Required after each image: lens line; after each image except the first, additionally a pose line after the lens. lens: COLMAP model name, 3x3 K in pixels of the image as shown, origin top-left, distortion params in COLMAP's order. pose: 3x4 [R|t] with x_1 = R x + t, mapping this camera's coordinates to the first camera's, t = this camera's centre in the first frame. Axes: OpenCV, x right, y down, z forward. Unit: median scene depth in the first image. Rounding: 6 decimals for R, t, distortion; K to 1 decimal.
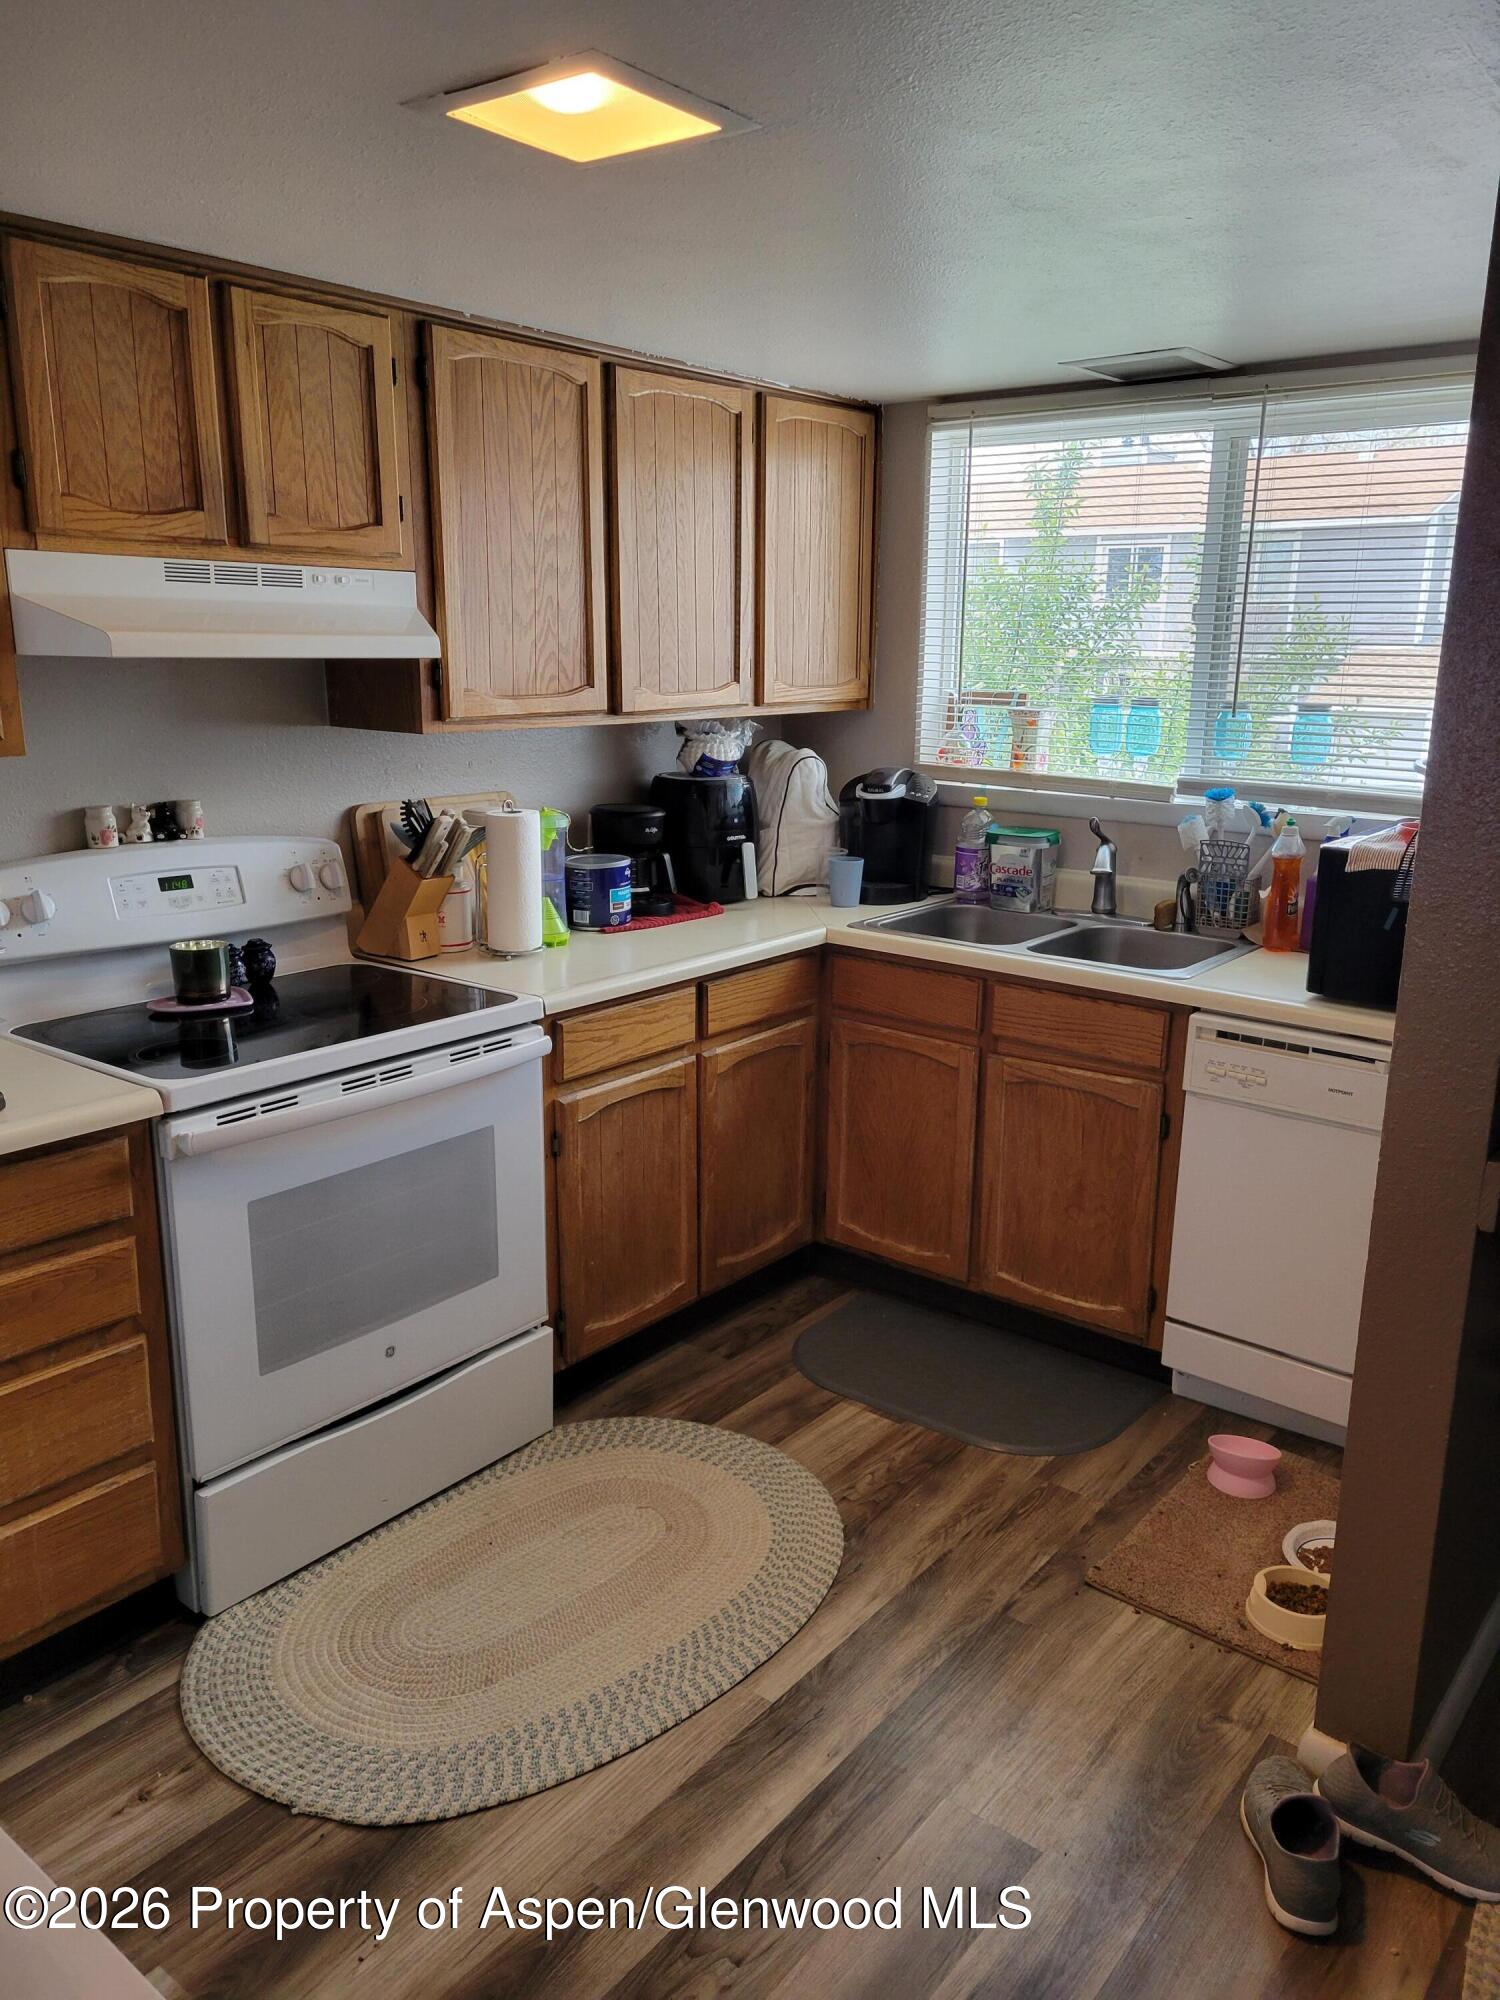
lens RADIAL K [[1485.9, 0, 750.0], [0, 1485.9, 1000.0], [0, 0, 1]] dist [0.056739, -0.035469]
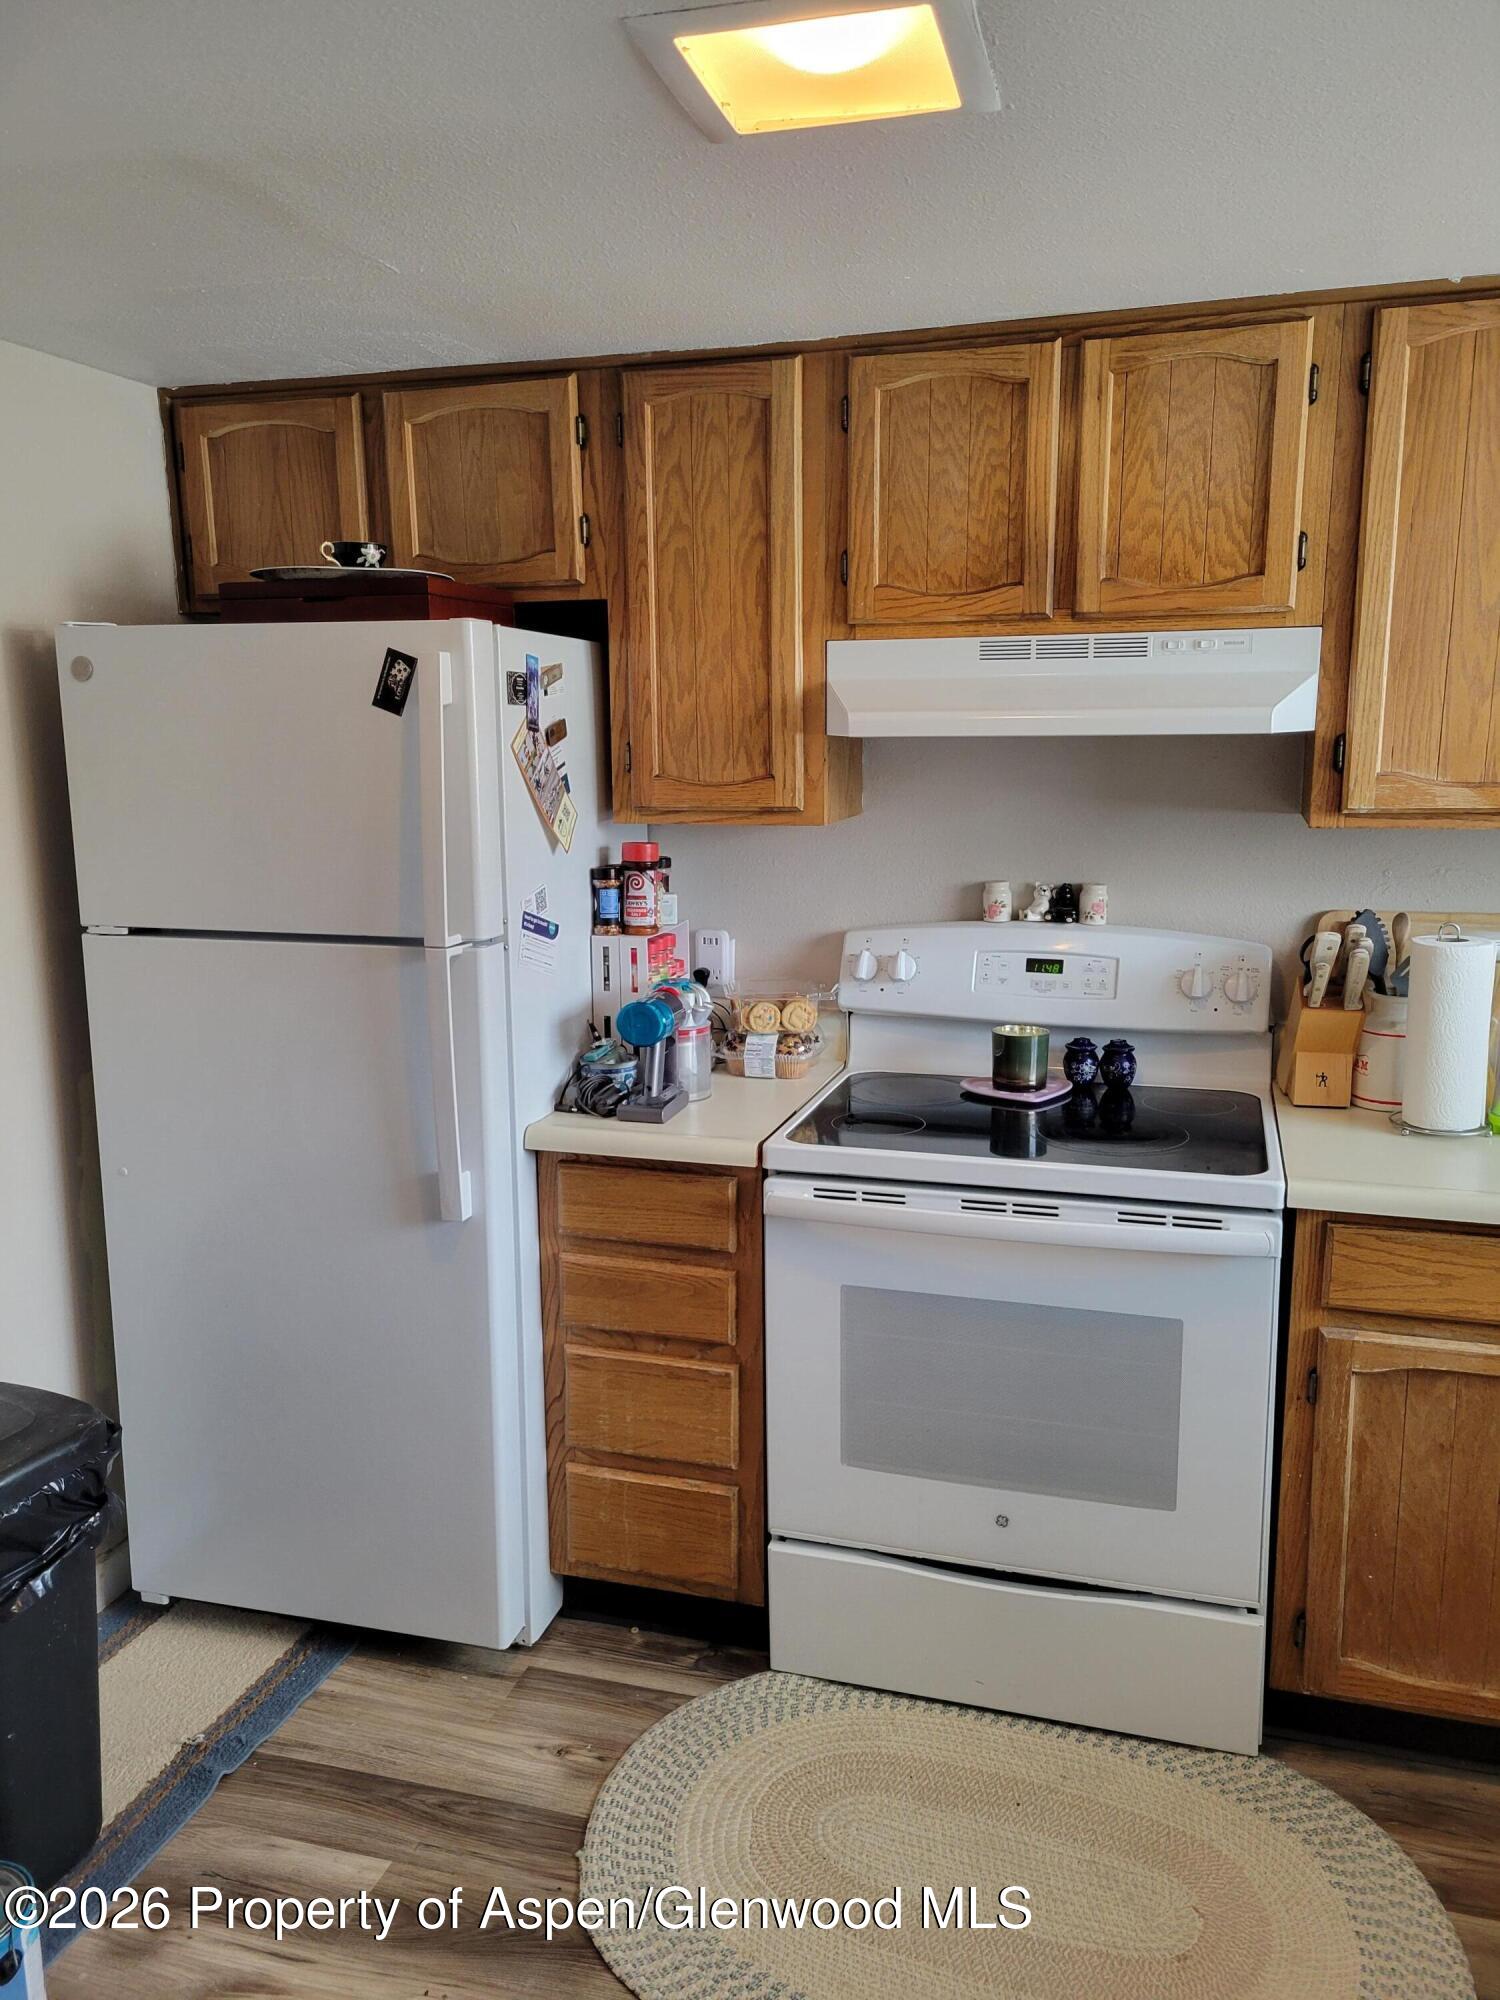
lens RADIAL K [[1485.9, 0, 750.0], [0, 1485.9, 1000.0], [0, 0, 1]] dist [0.056739, -0.035469]
pose [[0.387474, 0.160076, -0.907876, 0.457739], [-0.205031, 0.975108, 0.084425, -0.107503], [0.898792, 0.153430, 0.410649, 0.472766]]
